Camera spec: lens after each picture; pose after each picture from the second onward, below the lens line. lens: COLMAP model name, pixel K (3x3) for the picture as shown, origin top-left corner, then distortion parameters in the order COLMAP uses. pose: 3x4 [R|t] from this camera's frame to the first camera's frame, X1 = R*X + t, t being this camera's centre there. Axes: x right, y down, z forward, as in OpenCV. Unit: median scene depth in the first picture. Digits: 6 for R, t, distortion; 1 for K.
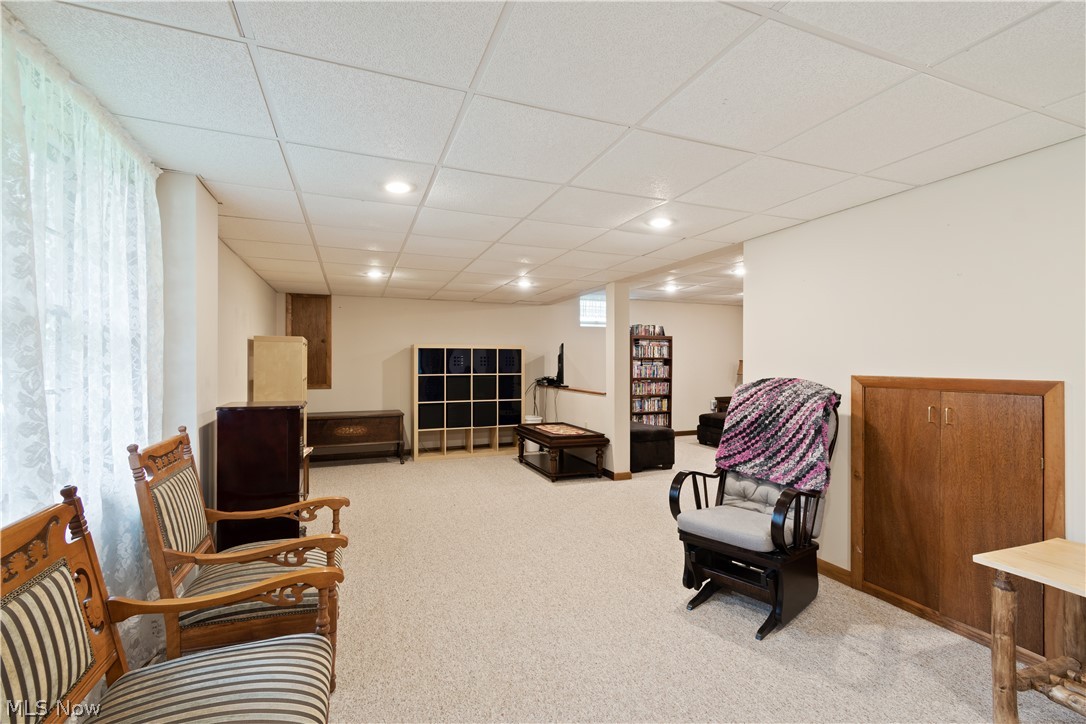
lens RADIAL K [[481.3, 0, 543.0], [0, 481.3, 362.9], [0, 0, 1]] dist [0.002969, -0.001774]
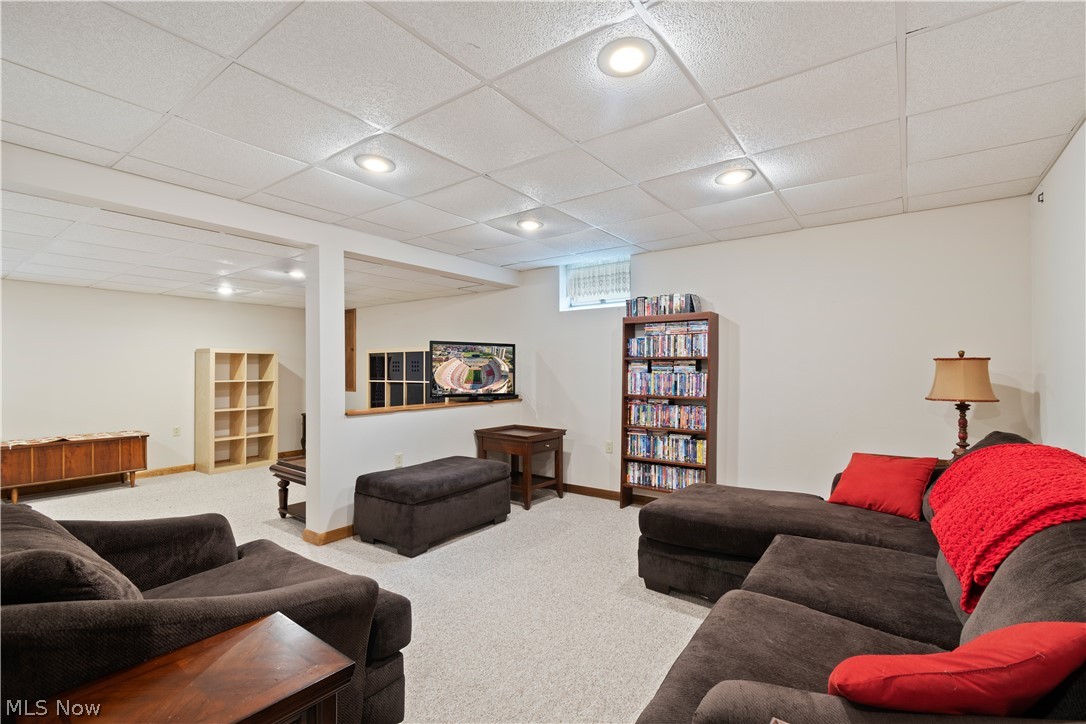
lens RADIAL K [[481.3, 0, 545.1], [0, 481.3, 367.9], [0, 0, 1]] dist [0.002969, -0.001774]
pose [[0.535083, -0.000258, -0.844800, 0.592384], [0.005468, 0.999980, 0.003158, -0.001668], [0.844782, -0.006310, 0.535073, 0.610938]]
